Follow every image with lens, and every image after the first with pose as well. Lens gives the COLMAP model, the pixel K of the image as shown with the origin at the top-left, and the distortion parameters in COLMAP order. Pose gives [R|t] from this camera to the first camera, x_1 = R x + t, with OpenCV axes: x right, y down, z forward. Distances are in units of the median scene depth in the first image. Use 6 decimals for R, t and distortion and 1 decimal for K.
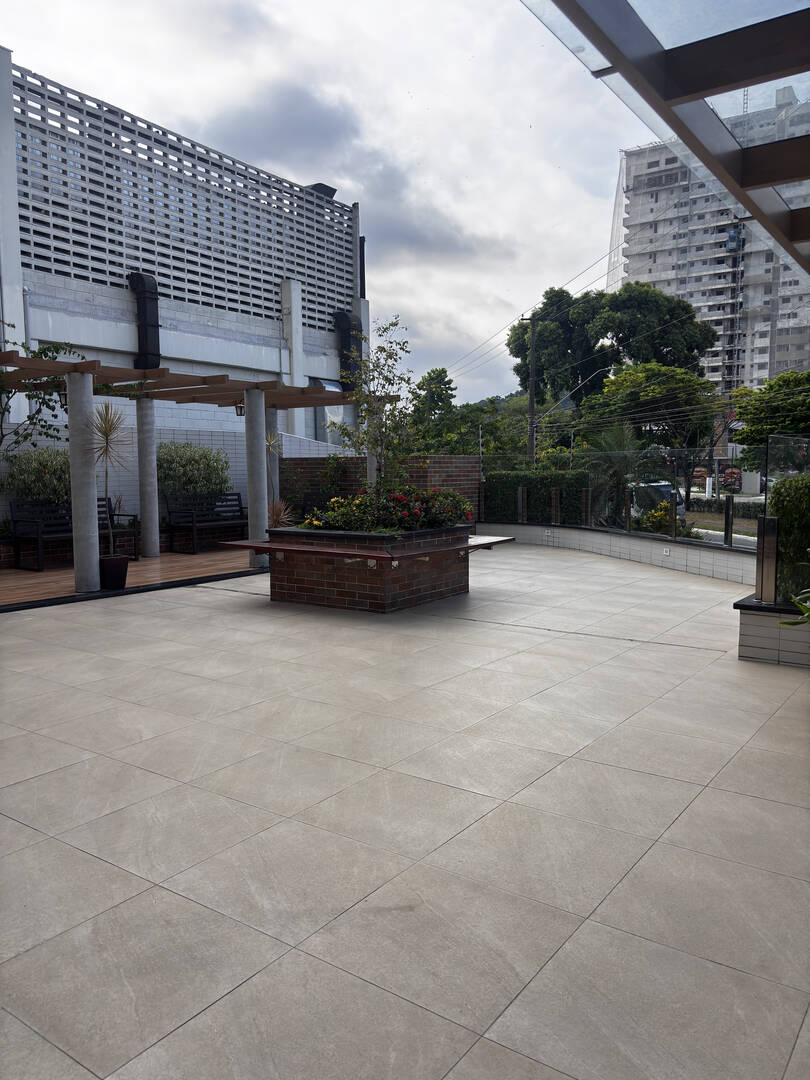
lens RADIAL K [[819.8, 0, 409.0], [0, 819.8, 544.3], [0, 0, 1]] dist [0.004792, 0.005251]
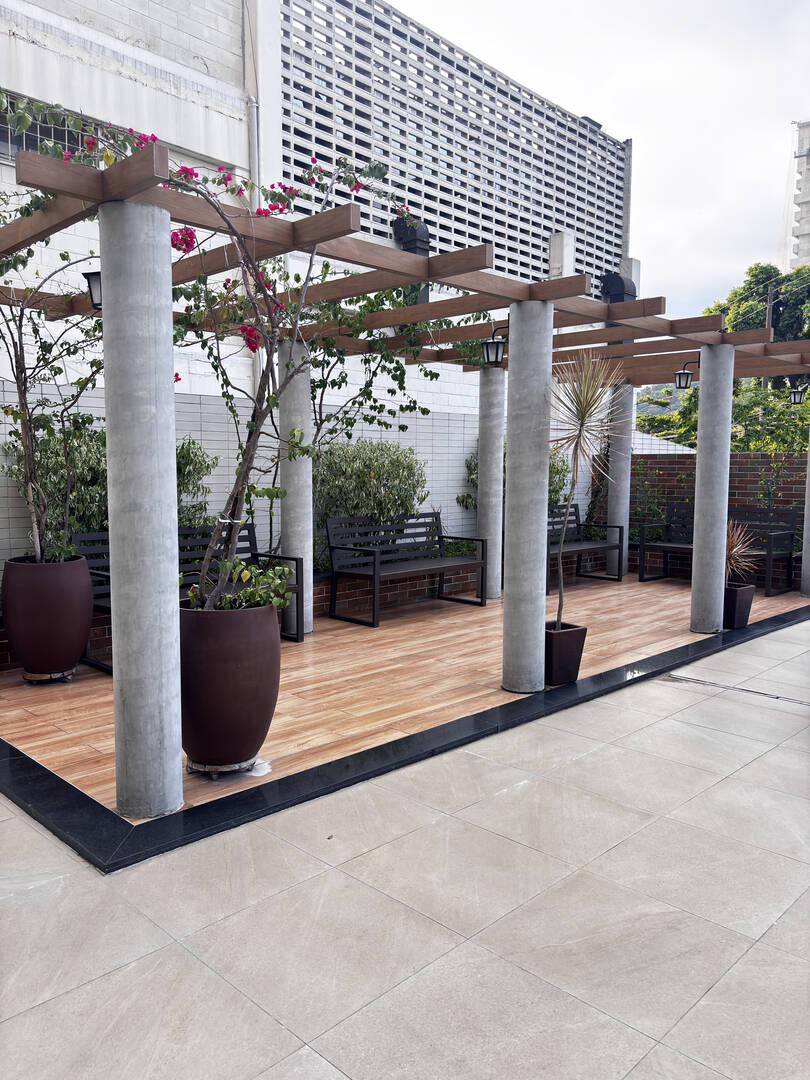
lens RADIAL K [[819.8, 0, 400.9], [0, 819.8, 537.6], [0, 0, 1]] dist [0.004792, 0.005251]
pose [[0.989392, 0.019975, -0.143887, -0.177026], [-0.020741, 0.999778, -0.003825, -0.018968], [0.143779, 0.006769, 0.989587, 0.187537]]
